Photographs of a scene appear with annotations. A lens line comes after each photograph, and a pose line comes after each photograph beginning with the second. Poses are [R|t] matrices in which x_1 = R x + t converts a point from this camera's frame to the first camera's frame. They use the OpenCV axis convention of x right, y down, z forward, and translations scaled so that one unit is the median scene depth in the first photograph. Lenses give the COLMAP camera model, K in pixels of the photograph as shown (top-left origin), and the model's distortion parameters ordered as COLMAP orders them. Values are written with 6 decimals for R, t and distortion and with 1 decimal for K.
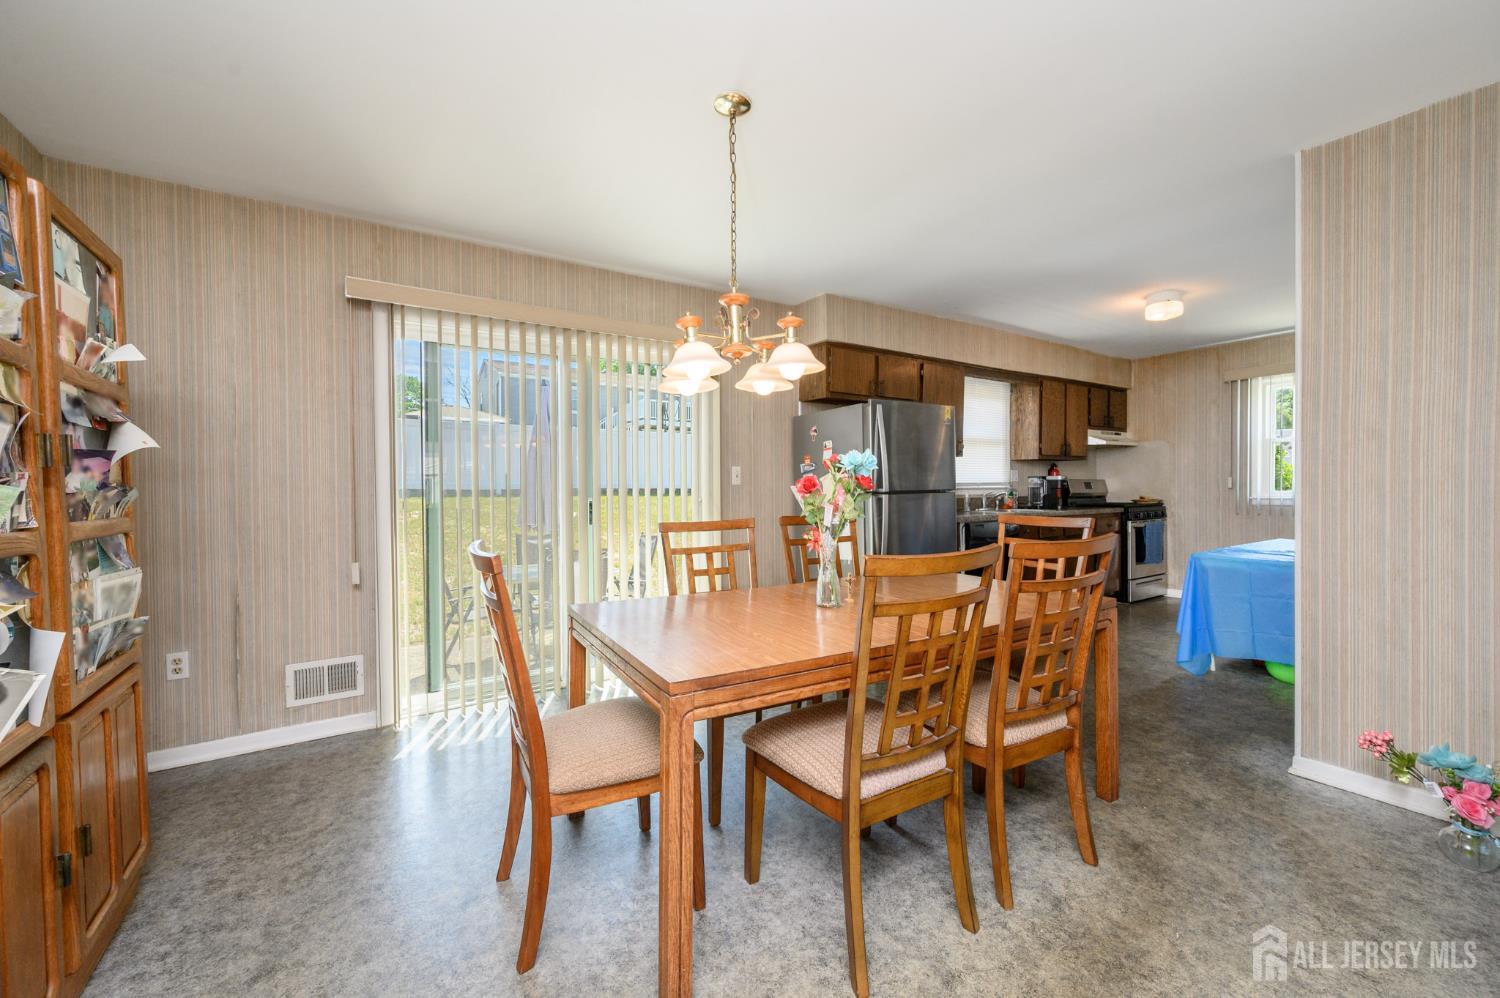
lens RADIAL K [[637.4, 0, 719.2], [0, 637.4, 489.1], [0, 0, 1]] dist [-0.000559, -0.000089]
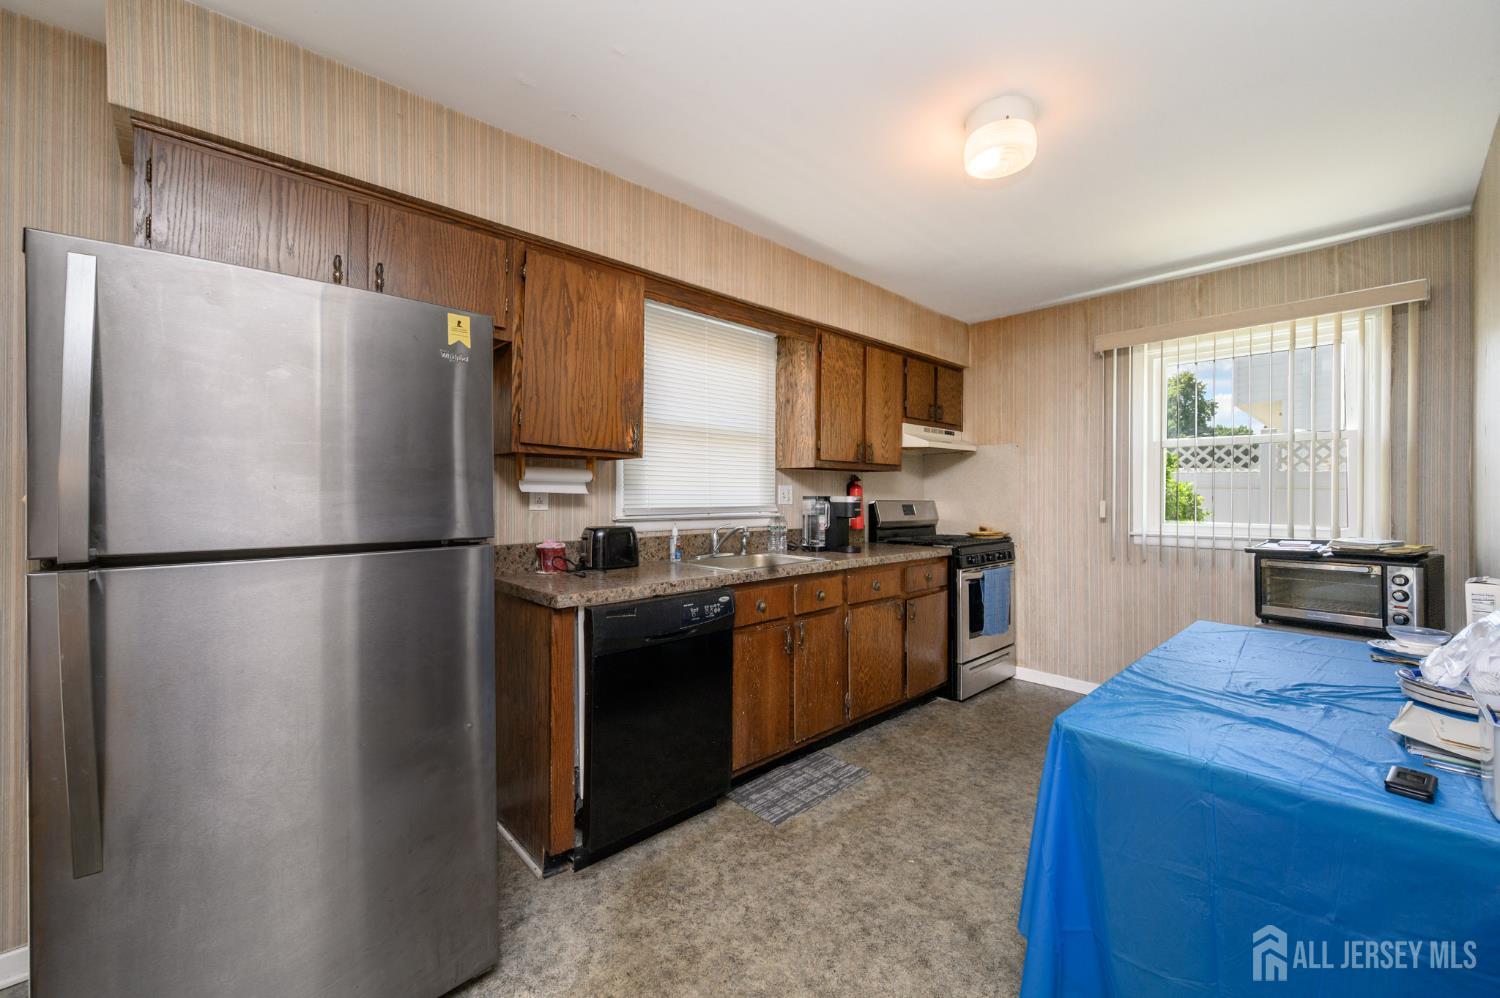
lens RADIAL K [[594.4, 0, 748.9], [0, 594.4, 485.2], [0, 0, 1]] dist [-0.000053, 0.000021]
pose [[0.984587, 0.013569, 0.174368, 0.335128], [-0.009432, 0.999655, -0.024529, -0.015877], [-0.174641, 0.022506, 0.984375, 0.458396]]
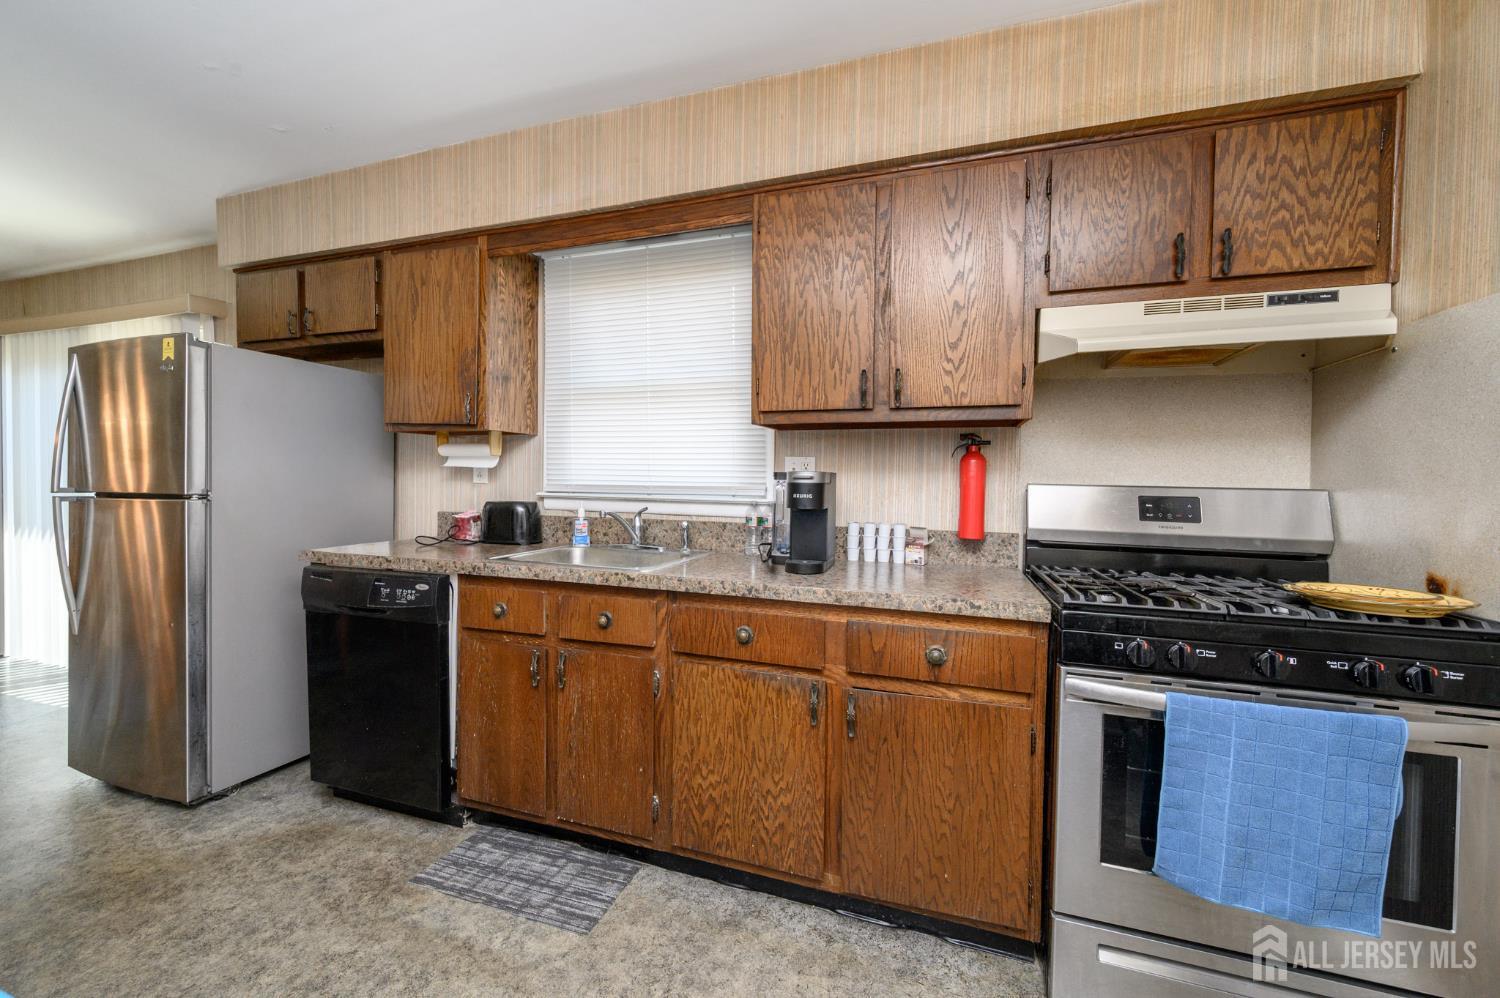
lens RADIAL K [[594.4, 0, 748.9], [0, 594.4, 485.2], [0, 0, 1]] dist [-0.000053, 0.000021]
pose [[0.614939, 0.026605, -0.788125, 0.741815], [-0.024623, 0.999591, 0.014531, -0.017234], [0.788190, 0.010470, 0.615343, 0.768664]]
